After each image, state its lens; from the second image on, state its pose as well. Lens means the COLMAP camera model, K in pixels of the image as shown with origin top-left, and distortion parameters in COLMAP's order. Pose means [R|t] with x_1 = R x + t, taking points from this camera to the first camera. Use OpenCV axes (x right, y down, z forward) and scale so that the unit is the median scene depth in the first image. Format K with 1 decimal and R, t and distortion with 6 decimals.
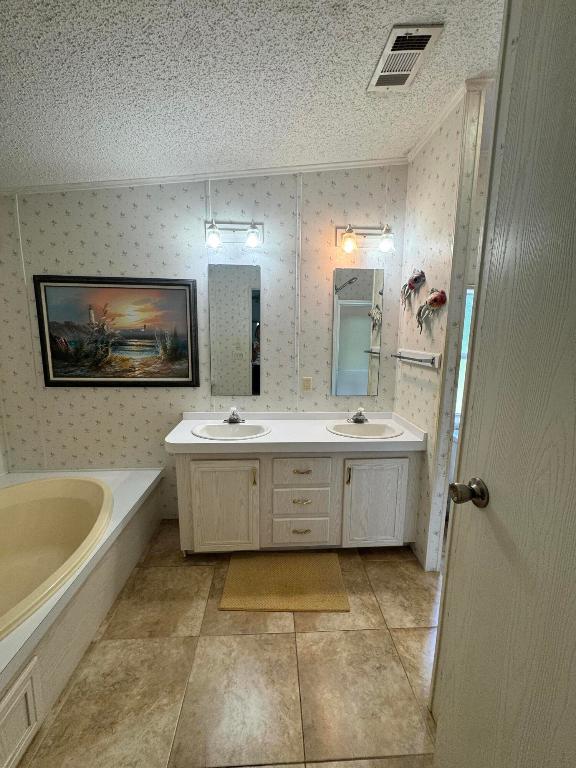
lens RADIAL K [[306.5, 0, 286.7], [0, 306.5, 382.1], [0, 0, 1]] dist [-0.007949, 0.000369]
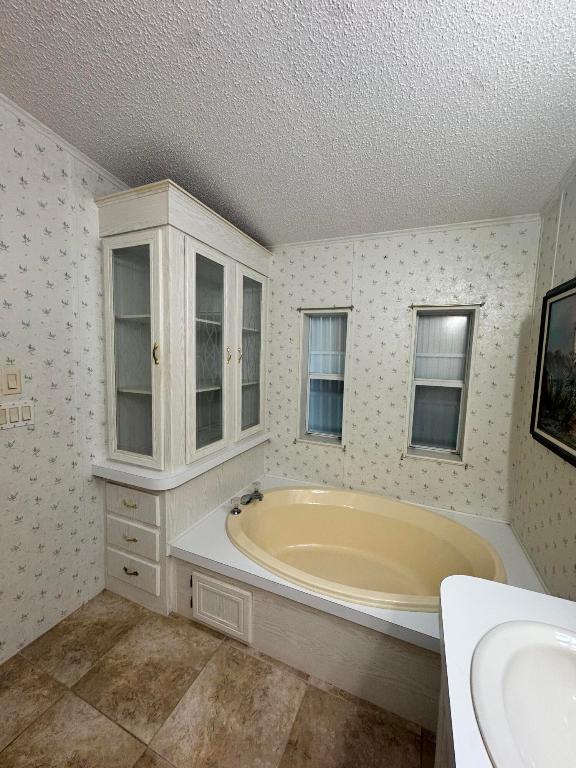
lens RADIAL K [[306.5, 0, 288.4], [0, 306.5, 383.6], [0, 0, 1]] dist [-0.007949, 0.000369]
pose [[-0.446895, 0.060753, -0.892521, 0.199028], [-0.169190, 0.973946, 0.151011, -0.188666], [0.878442, 0.218492, -0.424973, 1.145911]]
